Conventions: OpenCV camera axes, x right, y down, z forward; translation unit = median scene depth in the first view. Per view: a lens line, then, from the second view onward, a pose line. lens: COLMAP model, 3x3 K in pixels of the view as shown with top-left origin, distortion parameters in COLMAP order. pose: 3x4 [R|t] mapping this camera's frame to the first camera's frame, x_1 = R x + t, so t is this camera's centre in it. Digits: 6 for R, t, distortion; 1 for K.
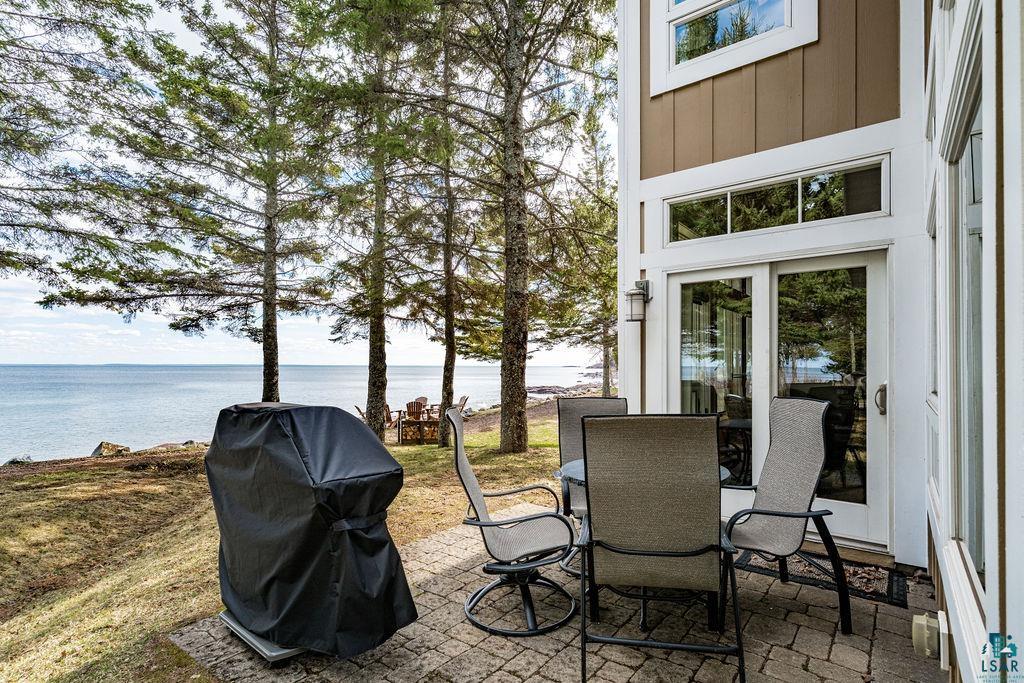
lens RADIAL K [[495.5, 0, 521.3], [0, 495.5, 366.3], [0, 0, 1]] dist [-0.001003, 0.002241]
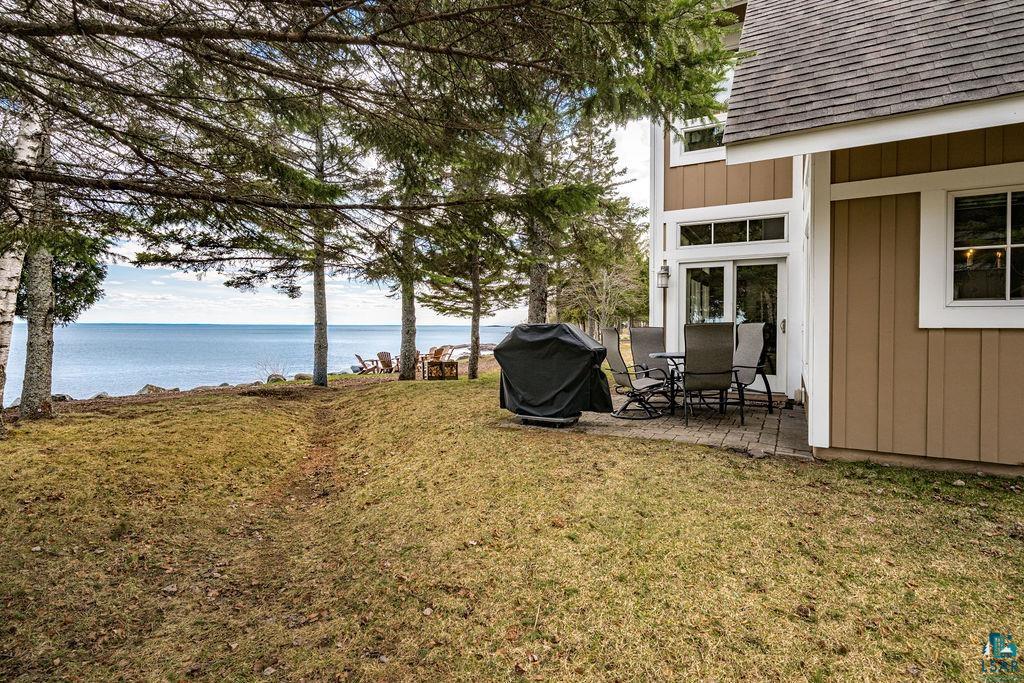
lens RADIAL K [[495.5, 0, 504.5], [0, 495.5, 335.0], [0, 0, 1]] dist [-0.001003, 0.002241]
pose [[0.991206, 0.001071, 0.132327, -0.609964], [-0.003333, 0.999852, 0.016868, 0.058615], [-0.132290, -0.017161, 0.991063, -0.783084]]
